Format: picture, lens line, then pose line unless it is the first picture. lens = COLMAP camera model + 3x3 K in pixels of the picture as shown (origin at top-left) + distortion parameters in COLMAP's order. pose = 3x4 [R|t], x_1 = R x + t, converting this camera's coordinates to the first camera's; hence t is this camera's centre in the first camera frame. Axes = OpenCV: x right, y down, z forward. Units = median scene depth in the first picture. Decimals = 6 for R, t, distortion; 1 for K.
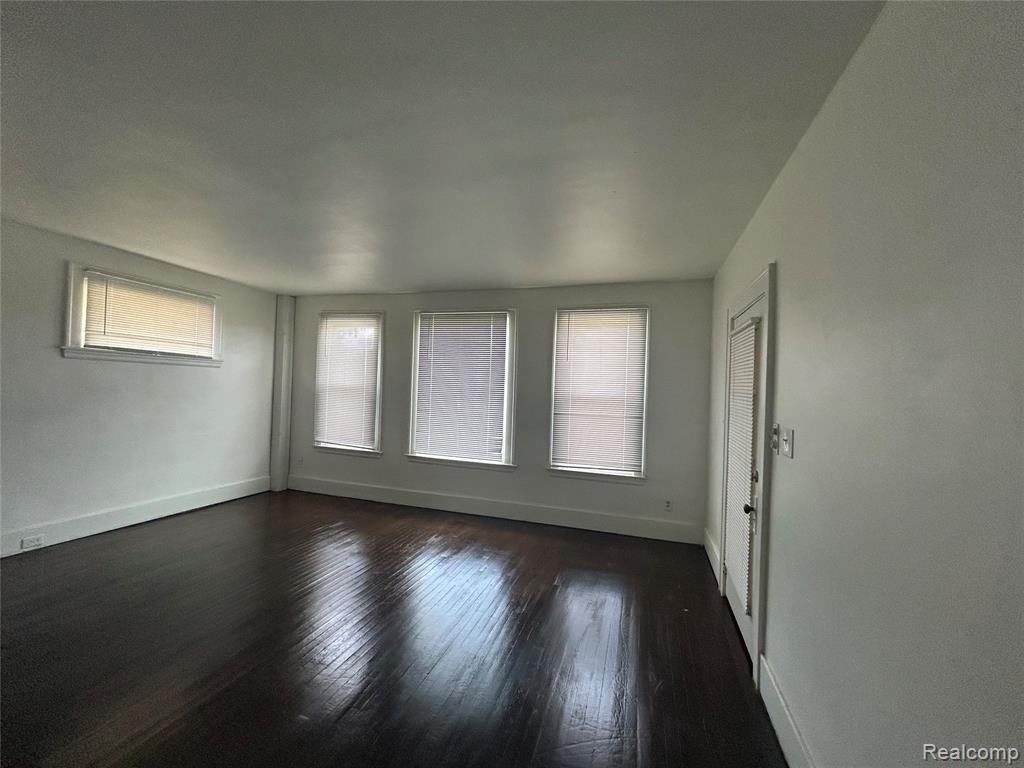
lens RADIAL K [[413.5, 0, 506.9], [0, 413.5, 388.5], [0, 0, 1]] dist [-0.002631, 0.000308]
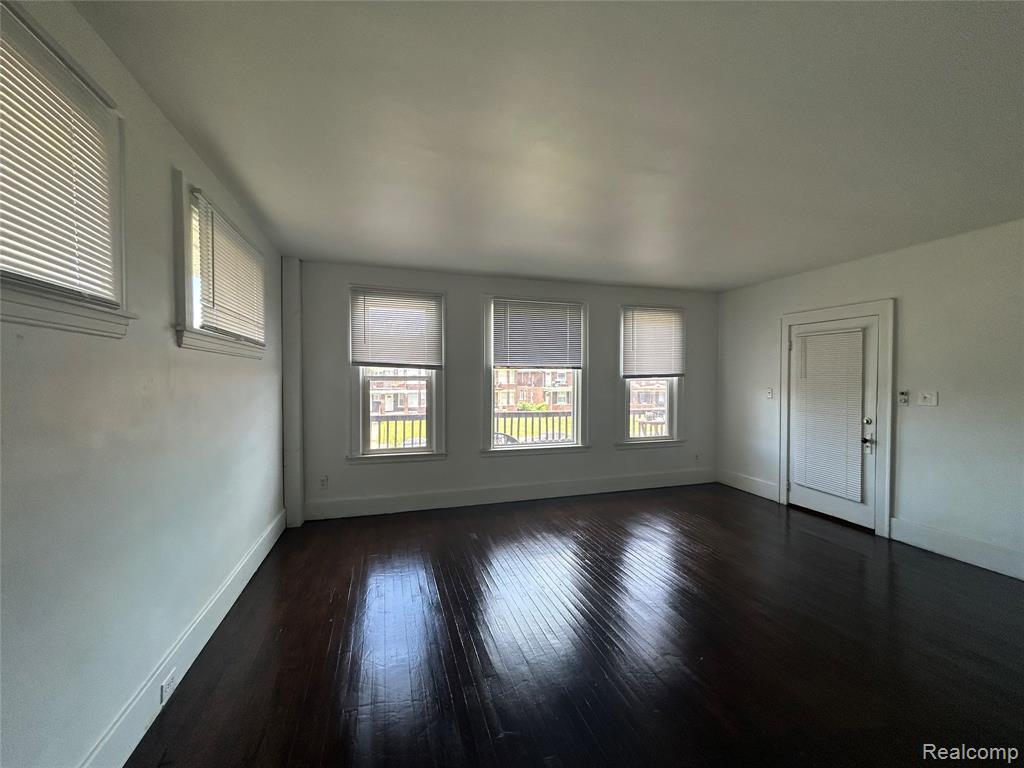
lens RADIAL K [[413.5, 0, 511.4], [0, 413.5, 380.7], [0, 0, 1]] dist [-0.002631, 0.000308]
pose [[0.817947, -0.041422, 0.573800, -0.811760], [0.029163, 0.999108, 0.030553, -0.026305], [-0.574554, -0.008257, 0.818425, 0.229163]]
